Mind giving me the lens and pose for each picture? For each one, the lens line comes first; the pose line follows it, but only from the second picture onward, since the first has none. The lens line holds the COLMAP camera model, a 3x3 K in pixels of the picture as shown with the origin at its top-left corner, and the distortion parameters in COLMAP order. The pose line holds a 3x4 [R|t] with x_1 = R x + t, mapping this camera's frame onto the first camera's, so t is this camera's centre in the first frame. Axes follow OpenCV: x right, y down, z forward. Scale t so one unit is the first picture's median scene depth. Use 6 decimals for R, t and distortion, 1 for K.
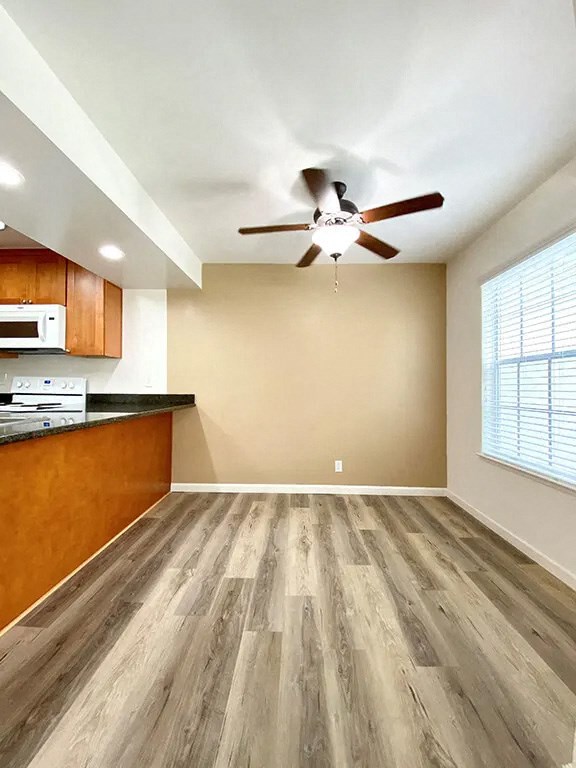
lens RADIAL K [[309.2, 0, 290.0], [0, 309.2, 381.6], [0, 0, 1]] dist [0.028666, -0.023120]
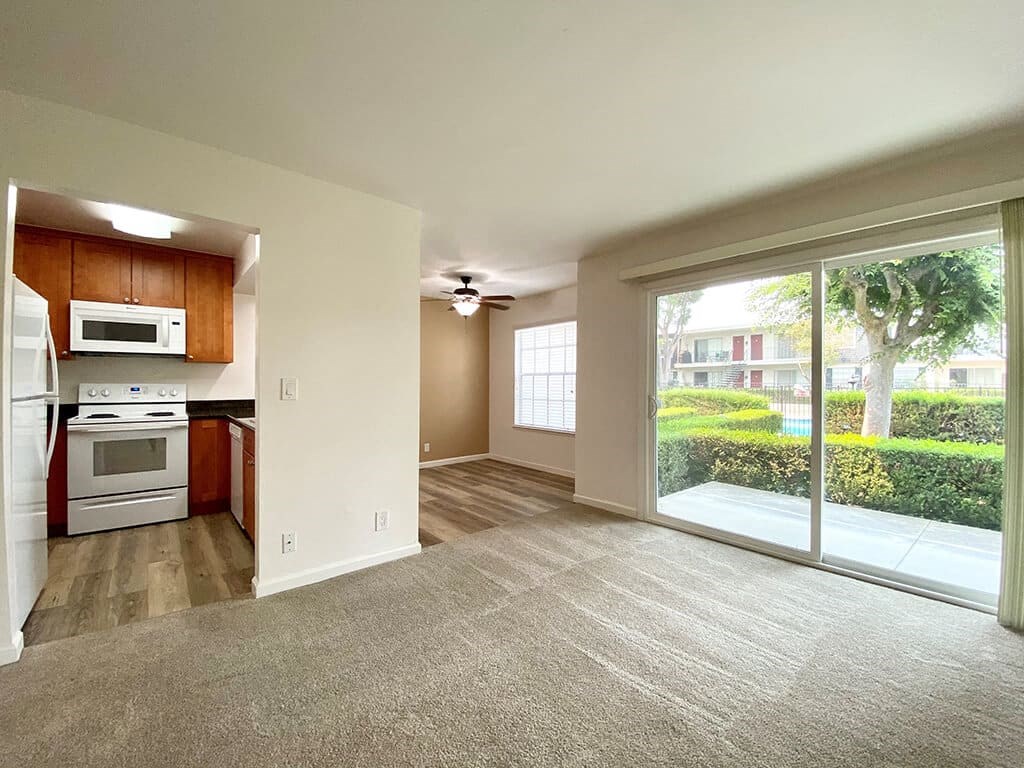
lens RADIAL K [[412.3, 0, 504.3], [0, 412.3, 384.5], [0, 0, 1]] dist [0.028666, -0.023120]
pose [[0.750915, -0.010575, 0.660315, -0.838439], [-0.001837, 0.999834, 0.018101, -0.038484], [-0.660397, -0.014805, 0.750771, -0.615201]]
